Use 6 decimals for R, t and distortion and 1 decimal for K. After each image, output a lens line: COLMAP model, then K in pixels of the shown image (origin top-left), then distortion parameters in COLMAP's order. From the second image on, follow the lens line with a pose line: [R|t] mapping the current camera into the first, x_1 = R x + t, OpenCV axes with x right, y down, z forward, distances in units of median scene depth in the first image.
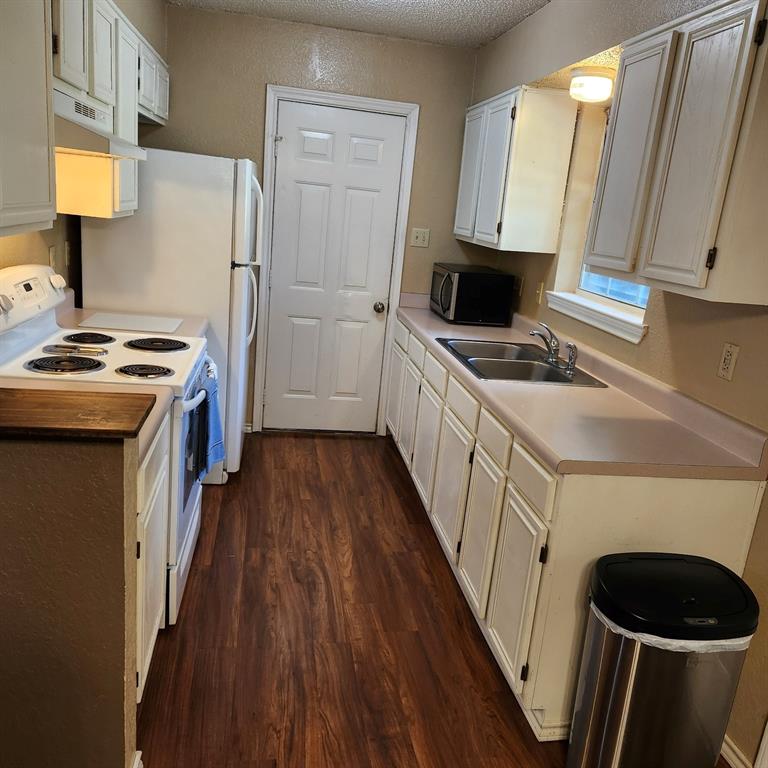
lens RADIAL K [[691.0, 0, 382.4], [0, 691.0, 382.8], [0, 0, 1]] dist [0.084241, -0.068059]
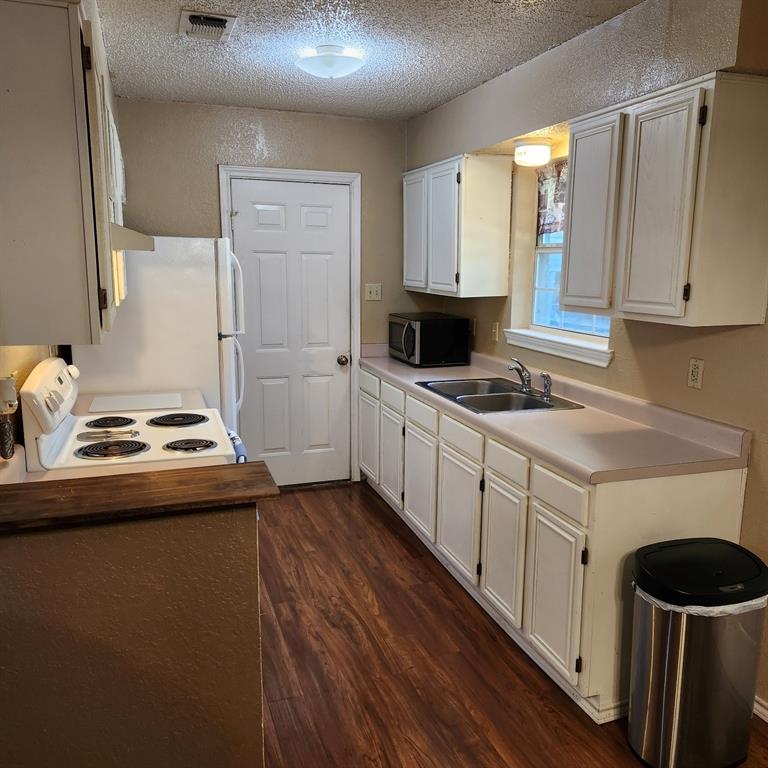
lens RADIAL K [[691.0, 0, 387.4], [0, 691.0, 384.3], [0, 0, 1]] dist [0.084241, -0.068059]
pose [[0.981309, -0.117723, 0.152230, -0.170264], [0.127082, 0.990462, -0.053247, -0.012463], [-0.144510, 0.071597, 0.986910, -0.085517]]
